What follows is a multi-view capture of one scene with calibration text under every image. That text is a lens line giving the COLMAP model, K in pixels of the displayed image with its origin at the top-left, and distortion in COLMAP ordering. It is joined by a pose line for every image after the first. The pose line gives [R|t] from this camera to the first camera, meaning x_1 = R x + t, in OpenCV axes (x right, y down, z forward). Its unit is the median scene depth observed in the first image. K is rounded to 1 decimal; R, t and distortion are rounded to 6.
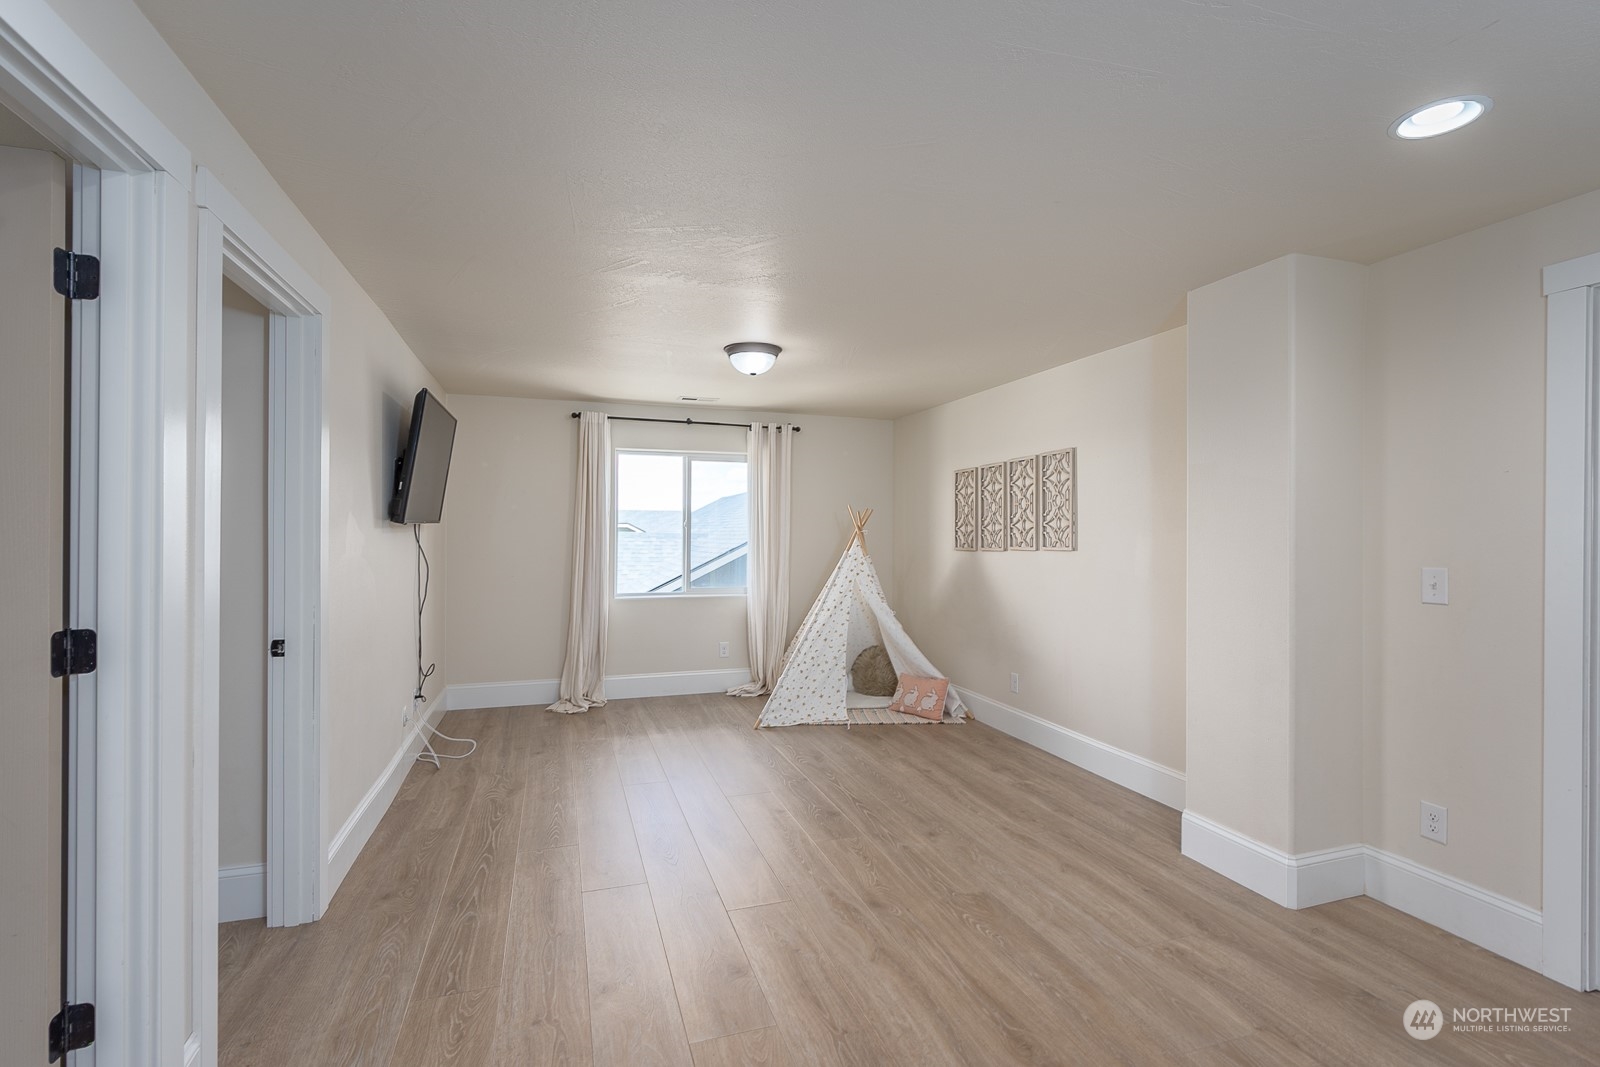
lens RADIAL K [[731.3, 0, 795.6], [0, 731.3, 539.1], [0, 0, 1]] dist [0.000296, -0.001383]
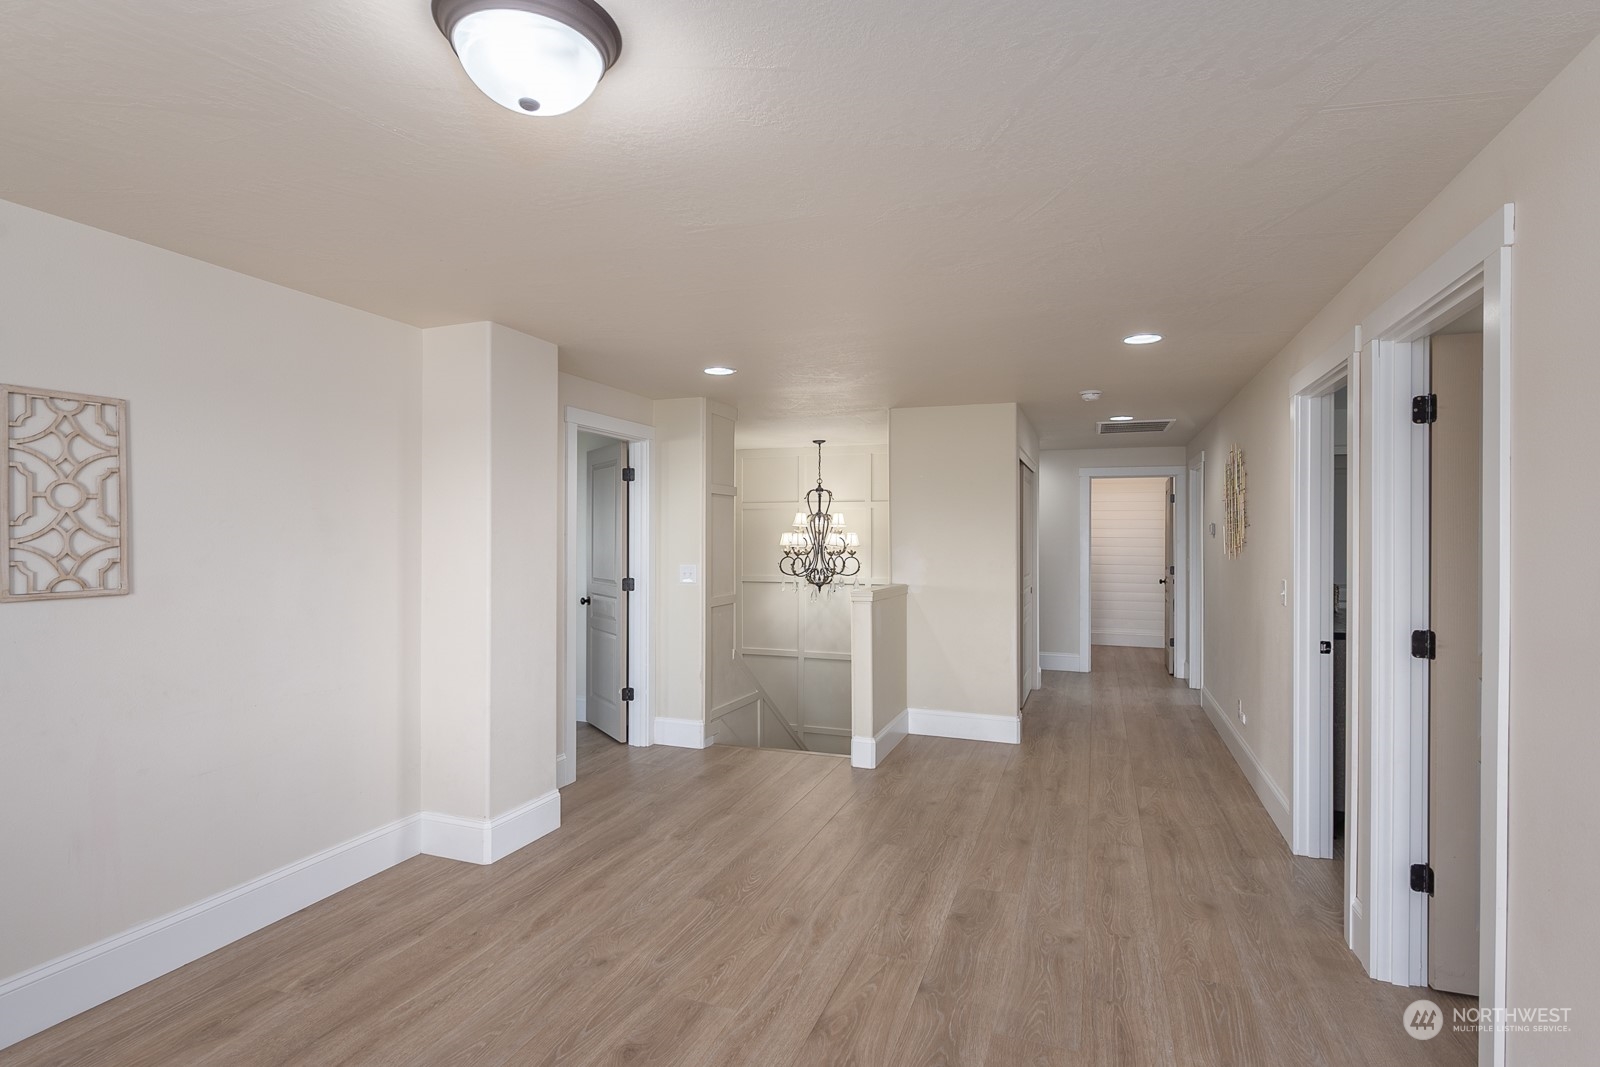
lens RADIAL K [[775.5, 0, 794.4], [0, 775.5, 532.4], [0, 0, 1]] dist [0.014859, -0.000435]
pose [[-0.774451, -0.005503, 0.632610, -0.506479], [-0.005118, 0.999984, 0.002434, -0.043738], [-0.632613, -0.001352, -0.774467, 1.608231]]
